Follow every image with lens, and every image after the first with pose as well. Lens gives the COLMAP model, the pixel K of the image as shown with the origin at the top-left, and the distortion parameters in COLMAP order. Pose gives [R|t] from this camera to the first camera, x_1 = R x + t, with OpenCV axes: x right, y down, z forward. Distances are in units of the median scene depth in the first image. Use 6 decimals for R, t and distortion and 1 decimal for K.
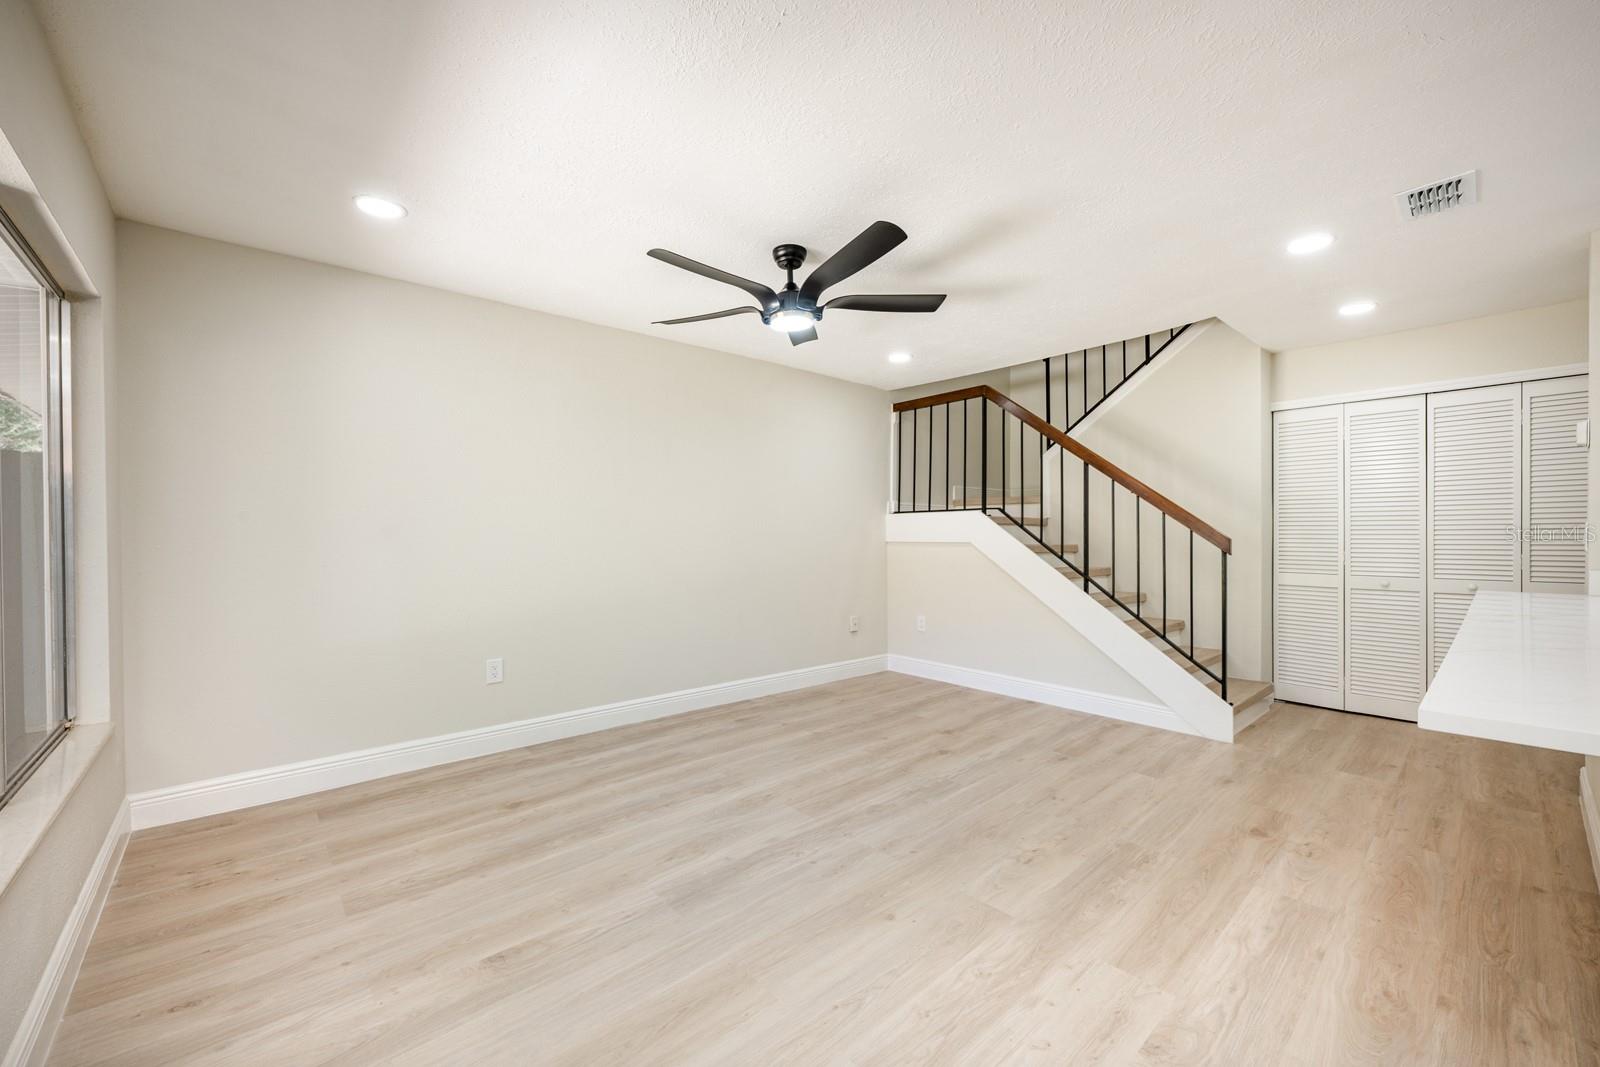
lens RADIAL K [[628.3, 0, 797.7], [0, 628.3, 535.0], [0, 0, 1]] dist [-0.000652, -0.000092]
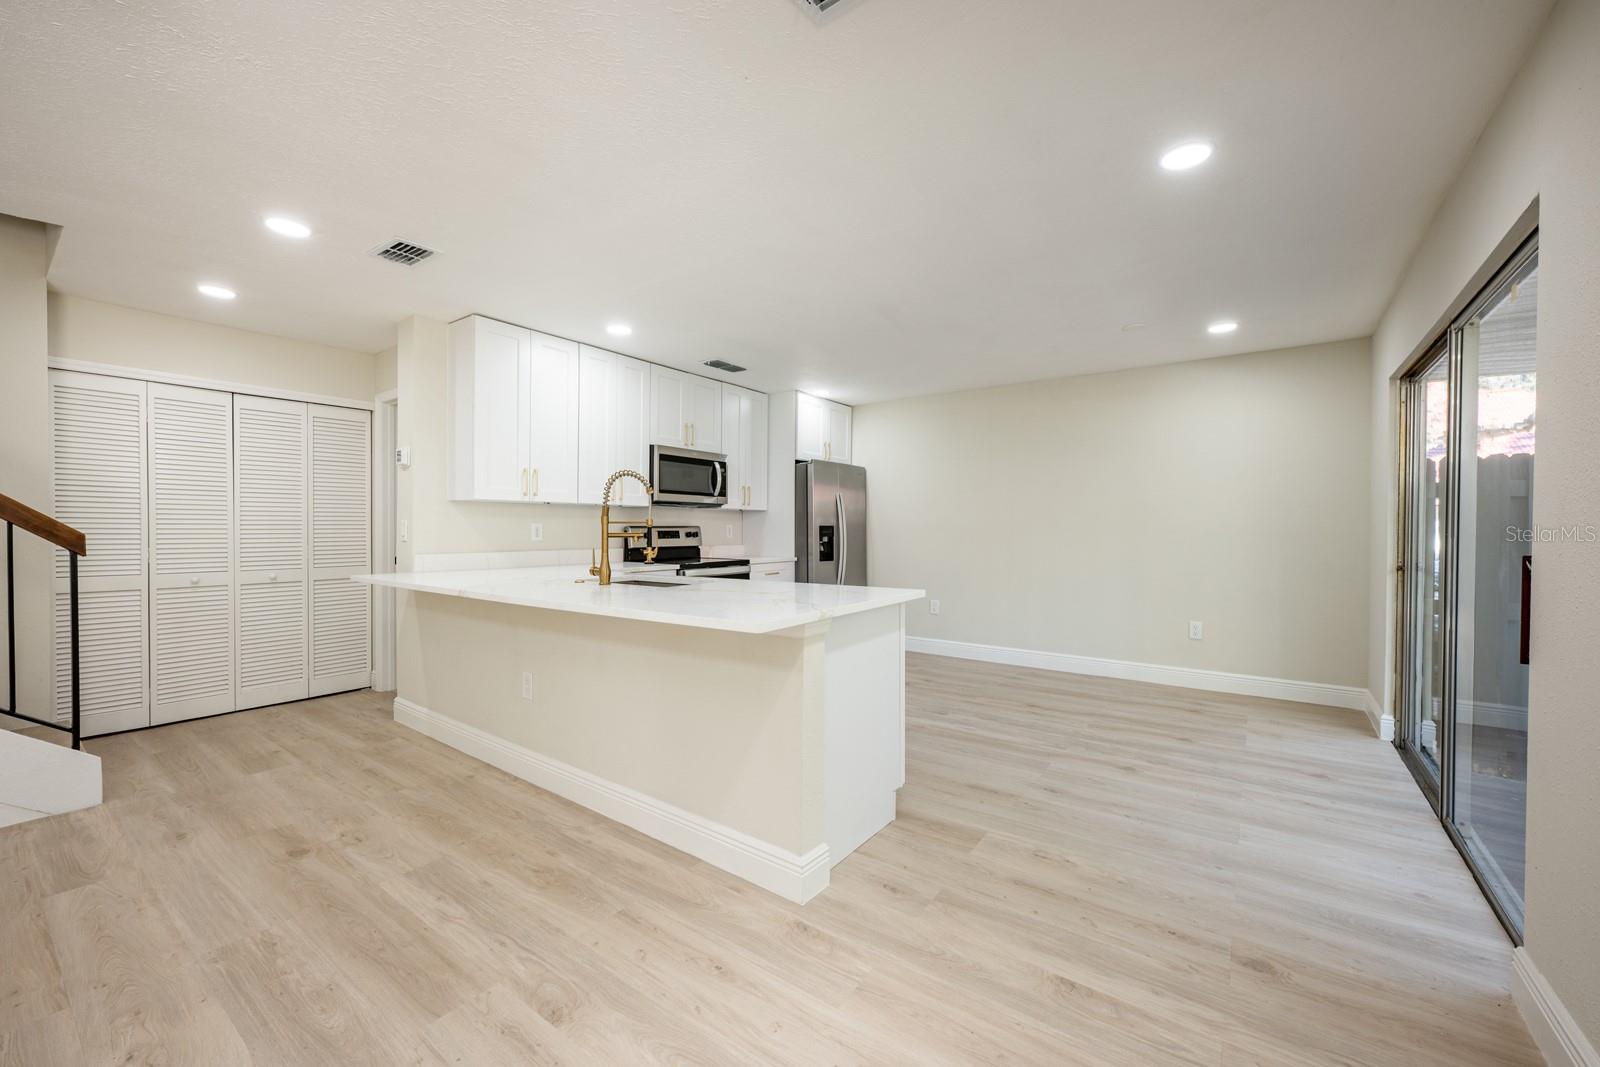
lens RADIAL K [[628.3, 0, 797.7], [0, 628.3, 535.0], [0, 0, 1]] dist [-0.000652, -0.000092]
pose [[-0.207036, -0.008973, 0.978292, -0.244338], [-0.000453, 0.999959, 0.009075, -0.001002], [-0.978333, 0.001435, -0.207032, 0.365234]]
